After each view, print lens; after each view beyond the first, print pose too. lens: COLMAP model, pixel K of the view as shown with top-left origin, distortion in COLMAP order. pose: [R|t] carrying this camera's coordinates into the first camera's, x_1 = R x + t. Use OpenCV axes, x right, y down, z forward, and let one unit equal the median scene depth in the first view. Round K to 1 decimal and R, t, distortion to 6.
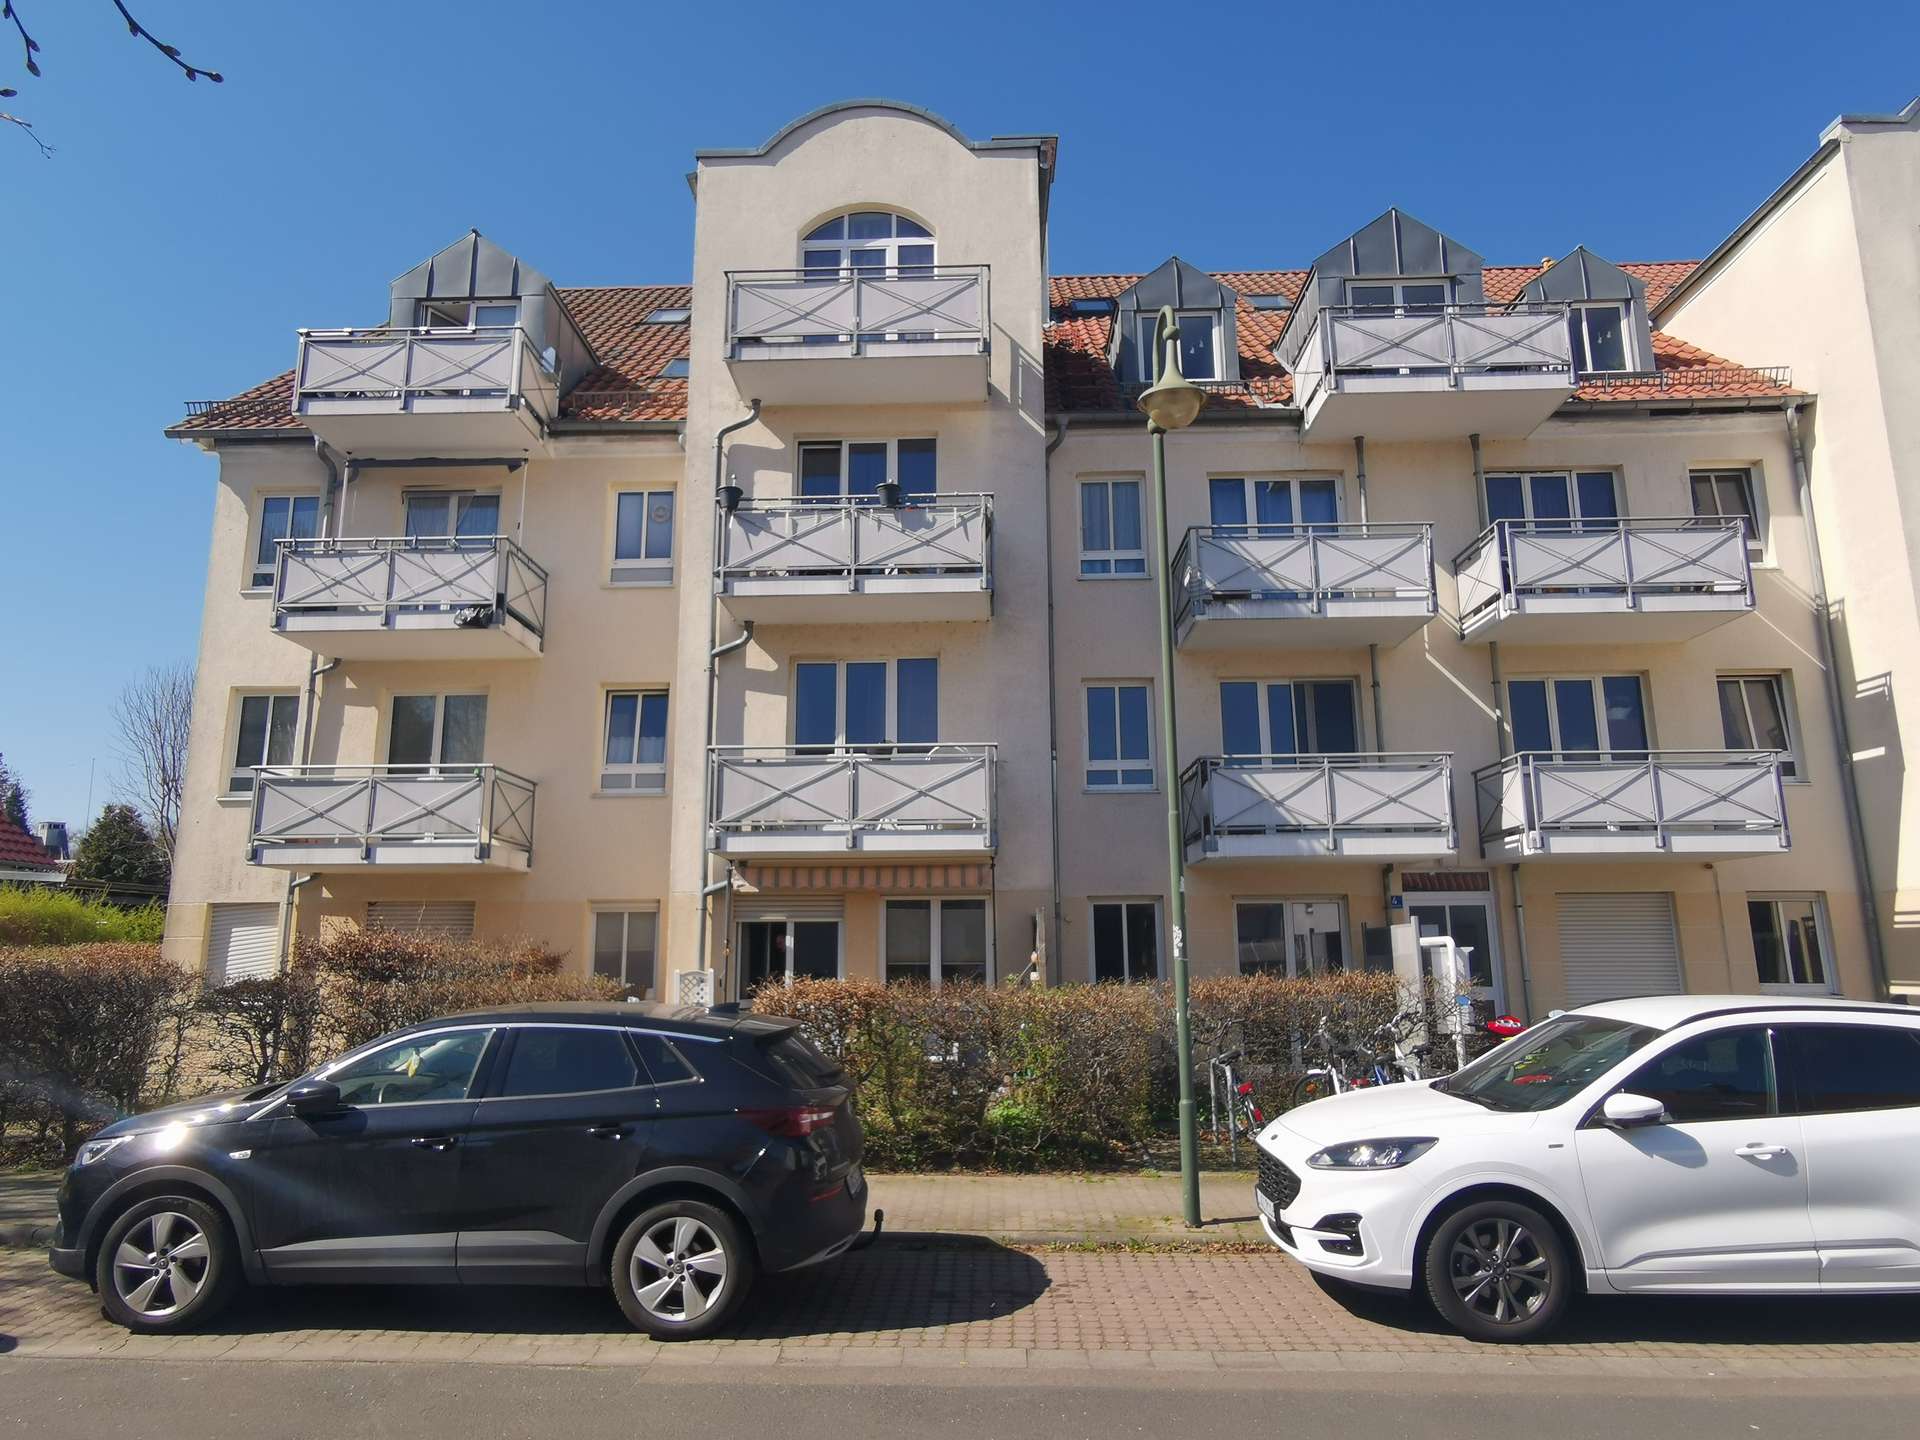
lens RADIAL K [[1265.9, 0, 953.2], [0, 1265.9, 714.3], [0, 0, 1]] dist [-0.019495, 0.026430]
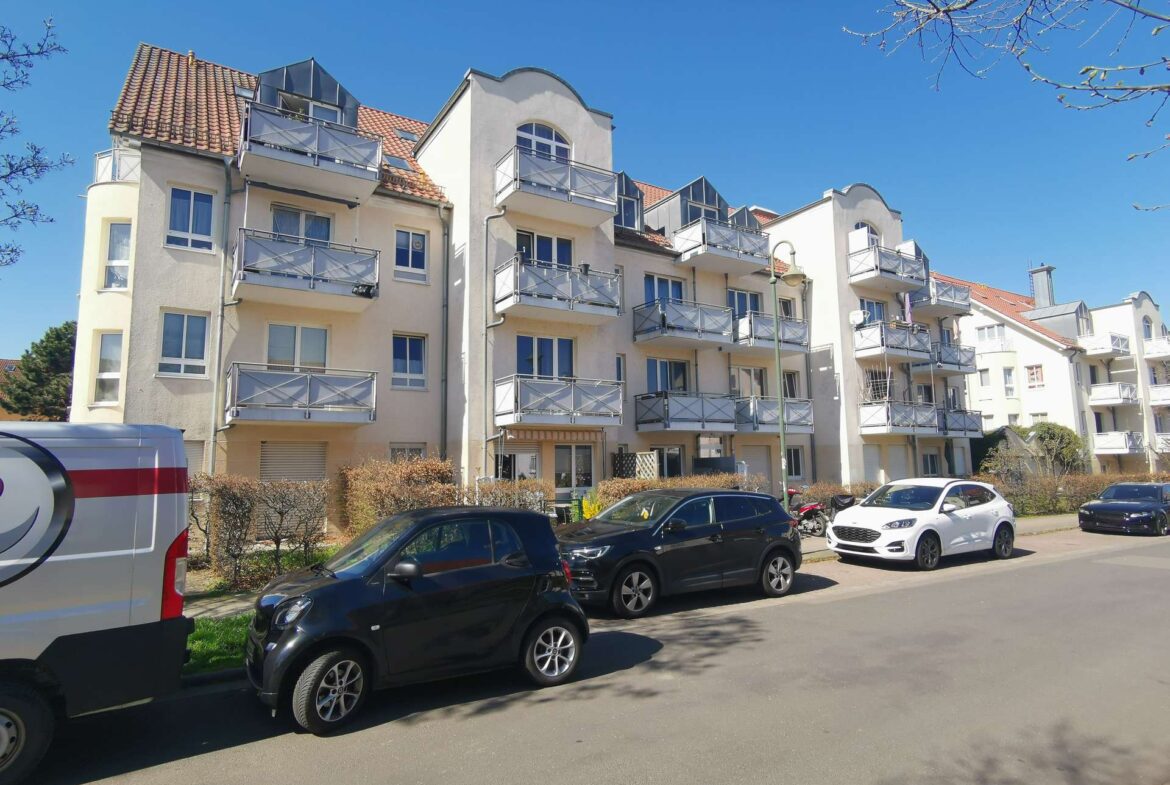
lens RADIAL K [[643.7, 0, 586.0], [0, 643.7, 387.0], [0, 0, 1]] dist [-0.000432, -0.000316]
pose [[0.832167, 0.064909, 0.550714, -0.587415], [-0.095376, 0.995080, 0.026836, 0.007025], [-0.546262, -0.074857, 0.834263, 0.018982]]
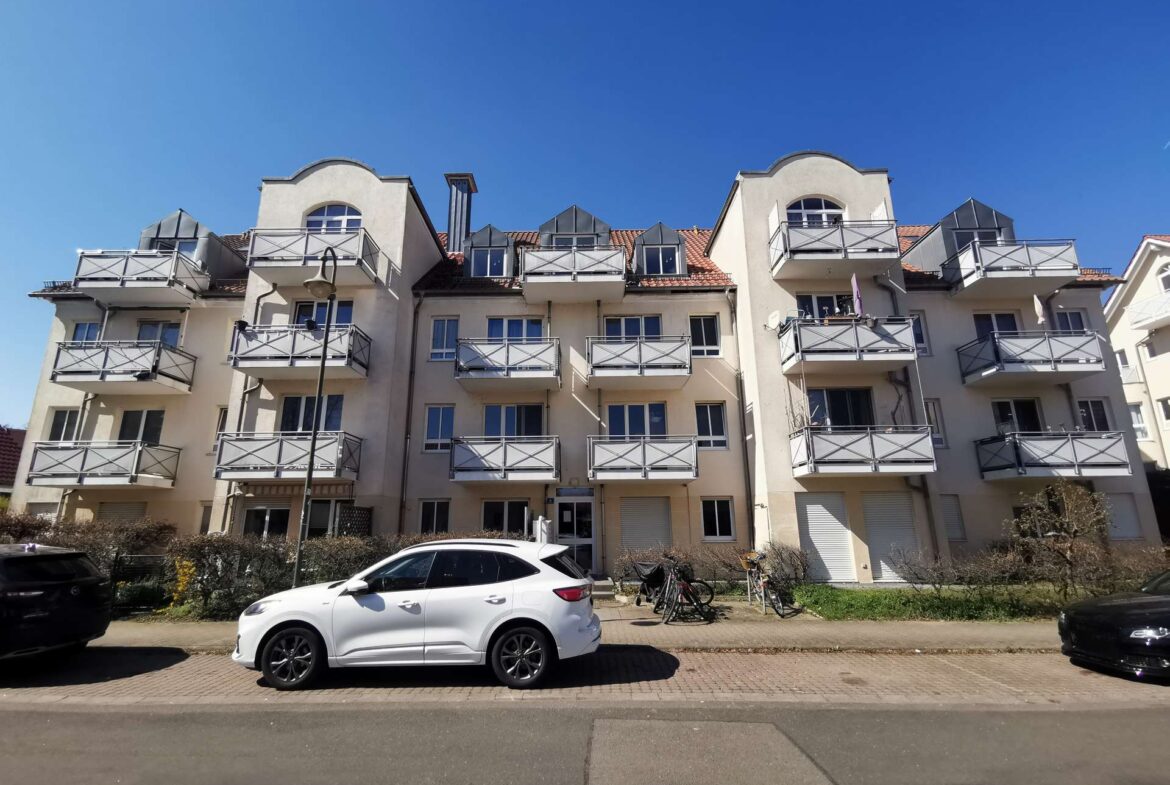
lens RADIAL K [[555.0, 0, 583.9], [0, 555.0, 392.2], [0, 0, 1]] dist [-0.002393, 0.002861]
pose [[0.999507, 0.002944, 0.031266, 0.371536], [-0.001462, 0.998879, -0.047324, -0.001248], [-0.031370, 0.047255, 0.998390, -0.026868]]
